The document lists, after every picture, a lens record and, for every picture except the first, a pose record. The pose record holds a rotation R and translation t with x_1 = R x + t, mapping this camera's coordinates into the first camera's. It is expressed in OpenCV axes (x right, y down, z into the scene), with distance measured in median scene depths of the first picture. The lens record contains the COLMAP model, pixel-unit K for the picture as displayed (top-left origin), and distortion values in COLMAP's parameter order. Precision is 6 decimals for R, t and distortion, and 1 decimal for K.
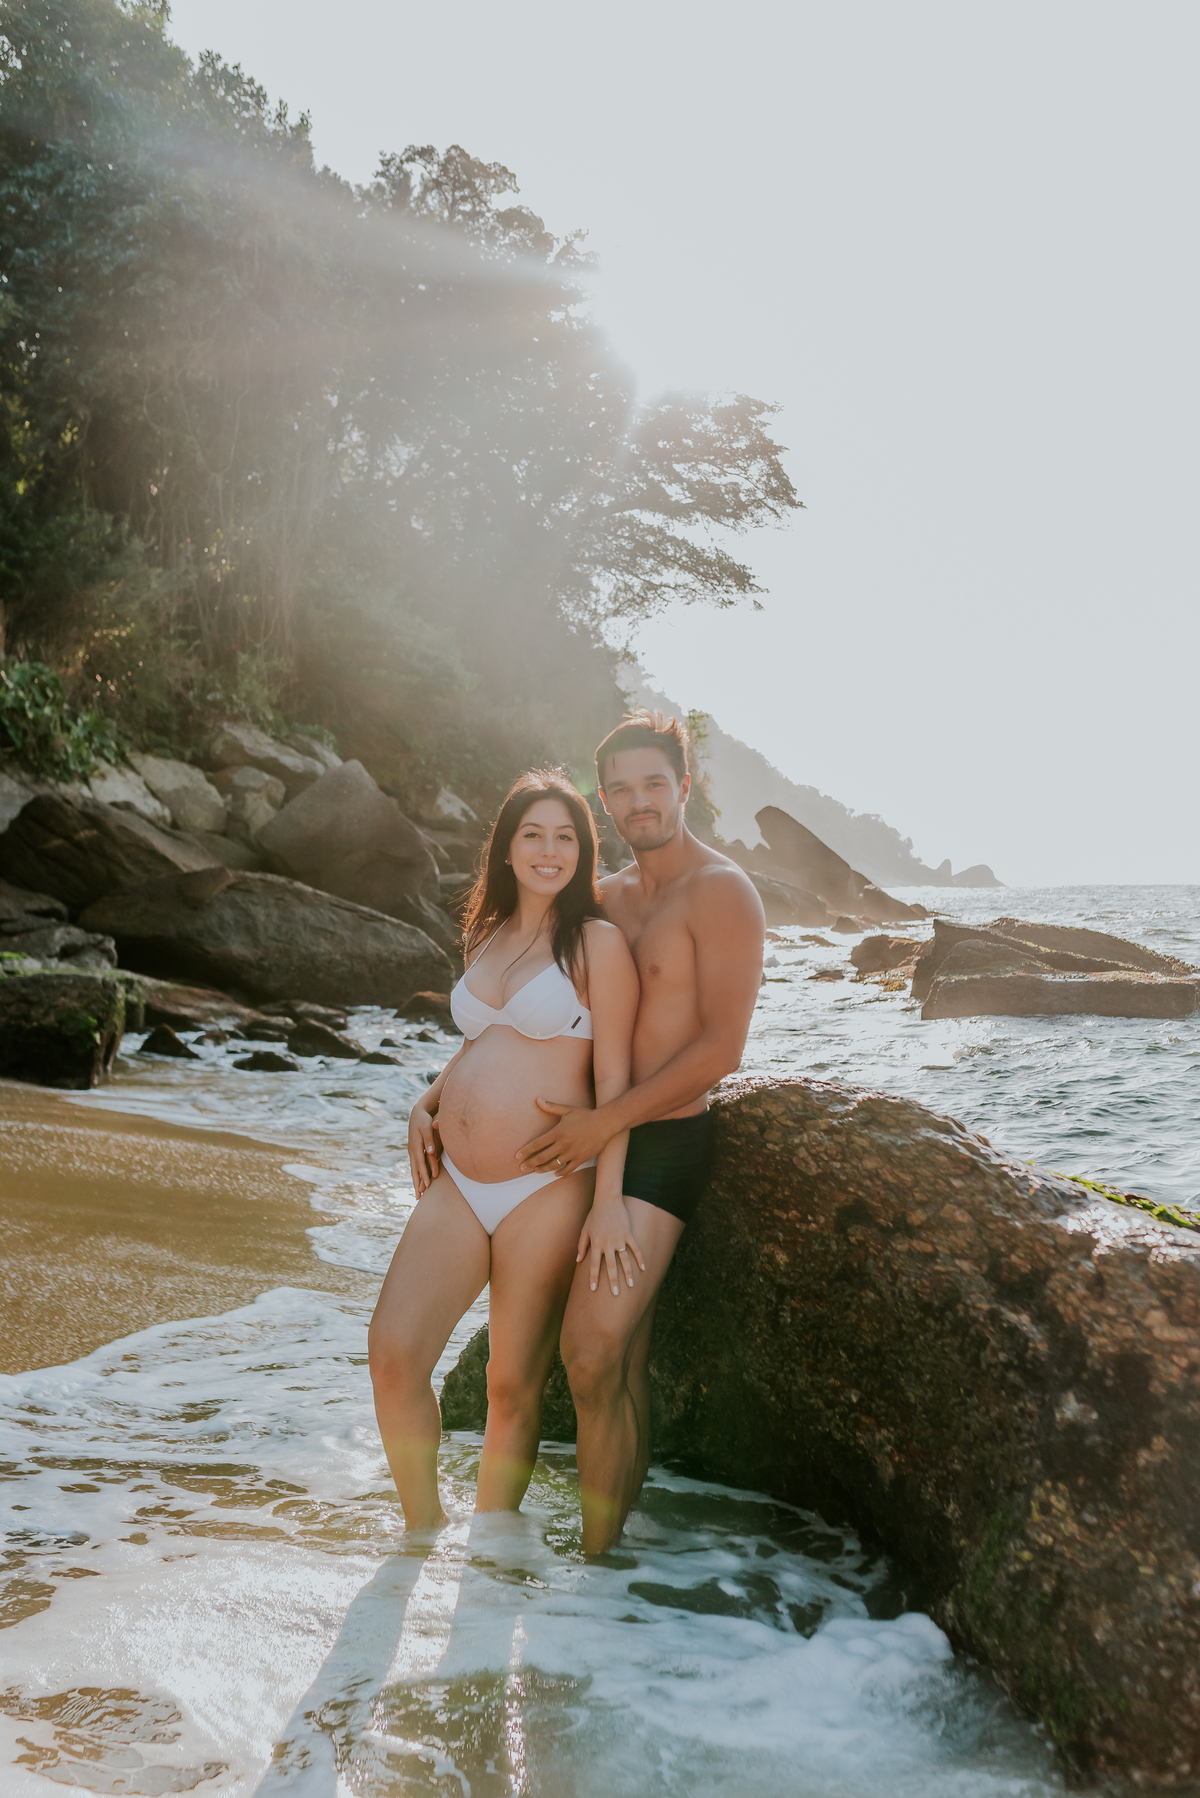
lens RADIAL K [[1774.5, 0, 600.0], [0, 1774.5, 899.0], [0, 0, 1]] dist [0.014359, 0.011038]
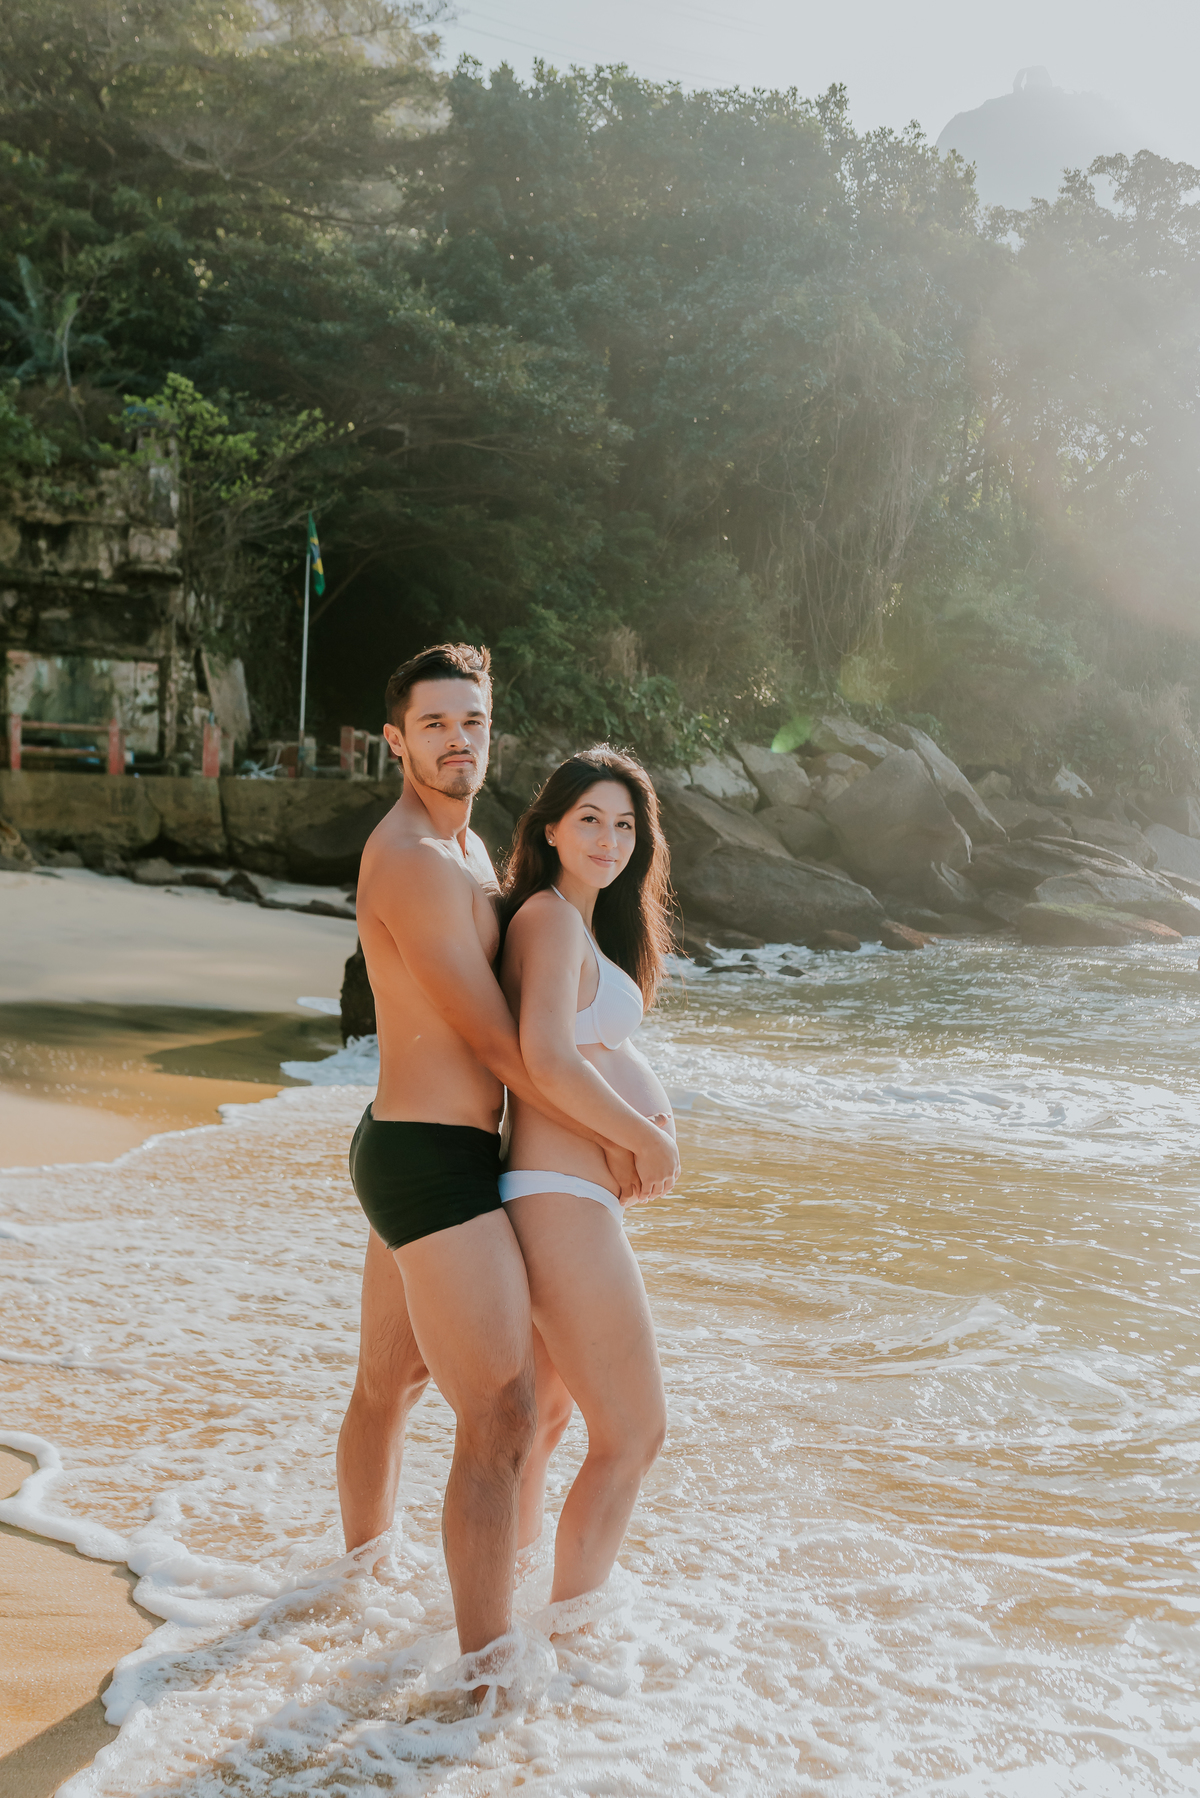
lens RADIAL K [[1845.7, 0, 600.0], [0, 1845.7, 899.0], [0, 0, 1]] dist [0.013155, 0.017841]
pose [[0.903079, 0.046485, -0.426951, 0.205716], [-0.037147, 0.998854, 0.030180, -0.005958], [0.427865, -0.011395, 0.903771, -0.230557]]
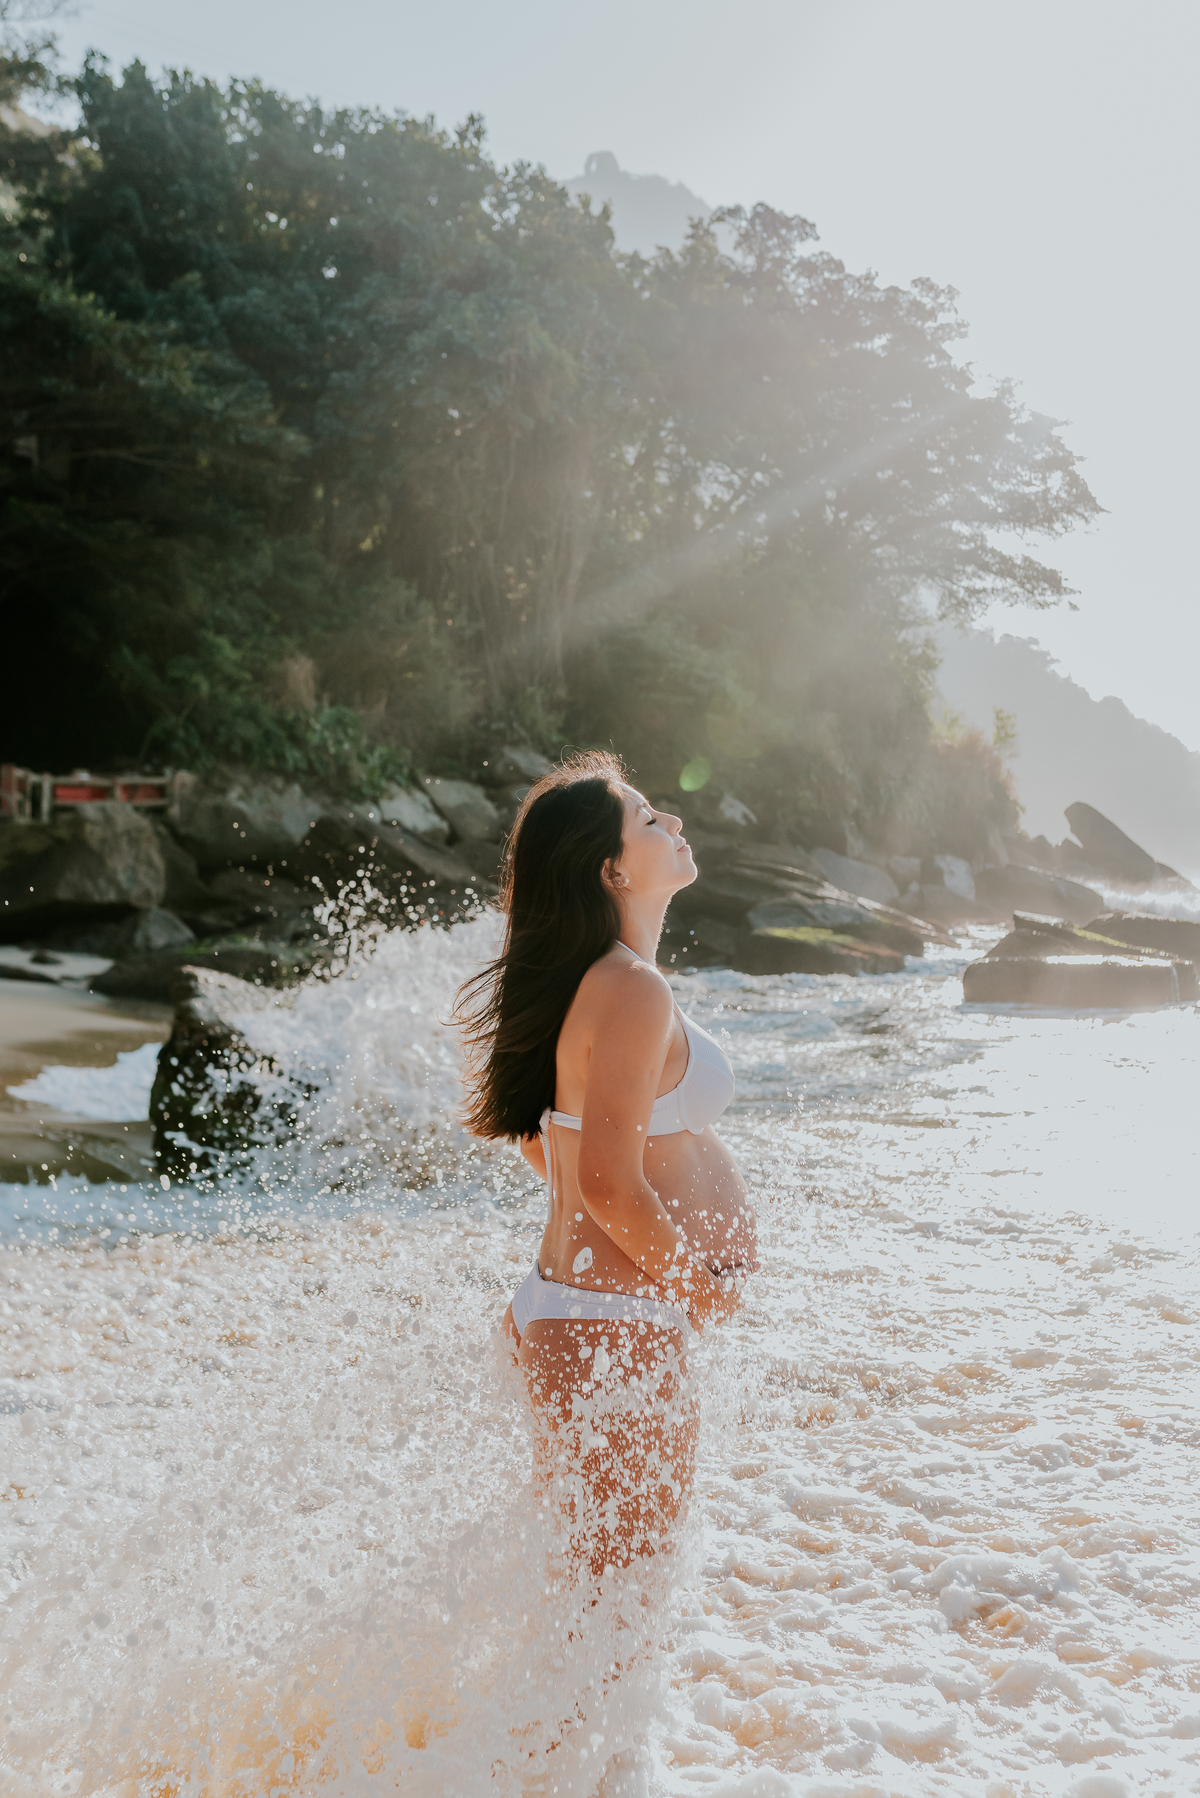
lens RADIAL K [[1774.5, 0, 600.0], [0, 1774.5, 899.0], [0, 0, 1]] dist [0.014359, 0.011038]
pose [[0.973684, -0.001223, -0.227901, 0.125634], [0.002364, 0.999986, 0.004736, -0.002981], [0.227892, -0.005150, 0.973673, -0.153044]]
